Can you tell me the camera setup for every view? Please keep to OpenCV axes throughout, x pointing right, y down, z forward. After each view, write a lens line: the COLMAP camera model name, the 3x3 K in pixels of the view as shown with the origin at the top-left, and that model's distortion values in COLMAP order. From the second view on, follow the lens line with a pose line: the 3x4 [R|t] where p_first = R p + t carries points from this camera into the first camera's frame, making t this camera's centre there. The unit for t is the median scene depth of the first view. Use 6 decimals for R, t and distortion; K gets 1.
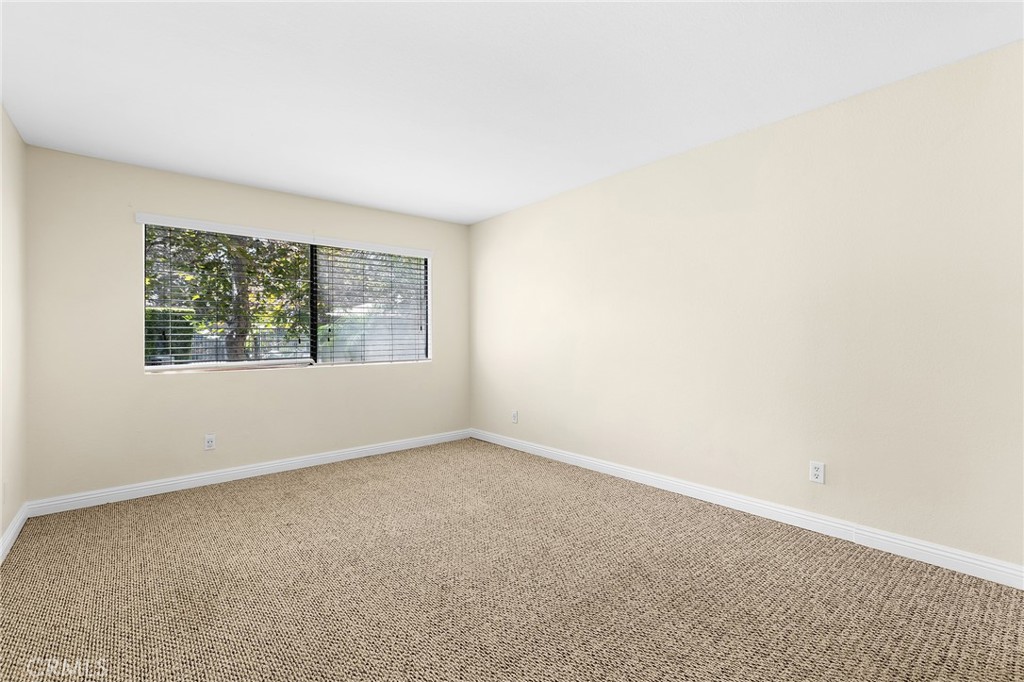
lens RADIAL K [[463.4, 0, 512.8], [0, 463.4, 338.5], [0, 0, 1]] dist [-0.002078, 0.001020]
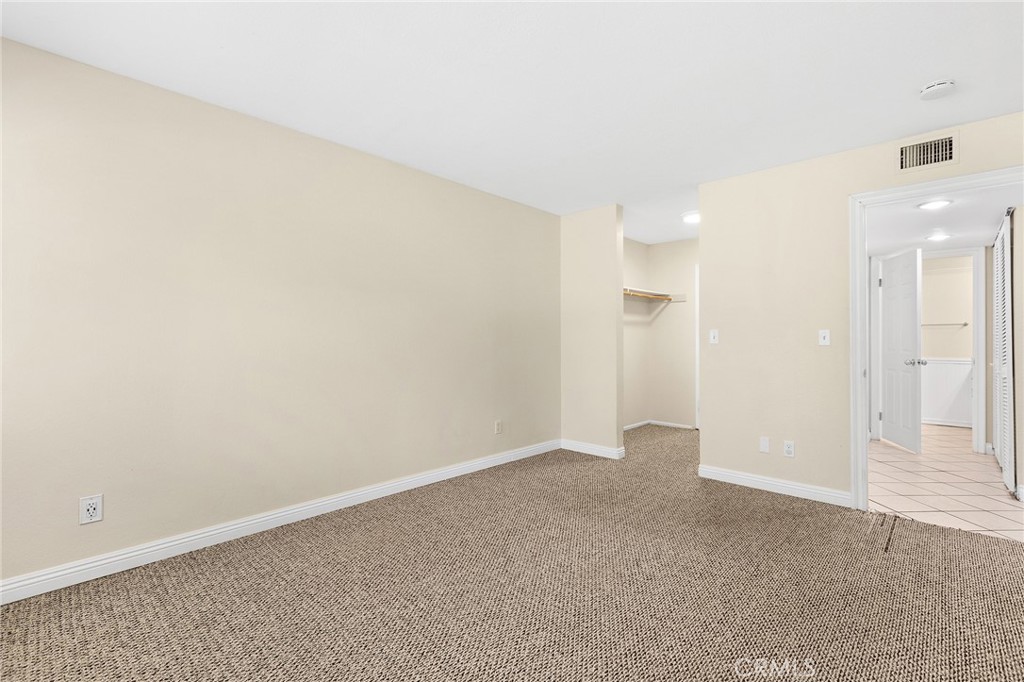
lens RADIAL K [[463.4, 0, 512.8], [0, 463.4, 342.3], [0, 0, 1]] dist [-0.002078, 0.001020]
pose [[-0.121253, 0.010538, 0.992566, -0.898922], [0.008118, 0.999921, -0.009624, 0.018286], [-0.992588, 0.006891, -0.121329, 1.128703]]
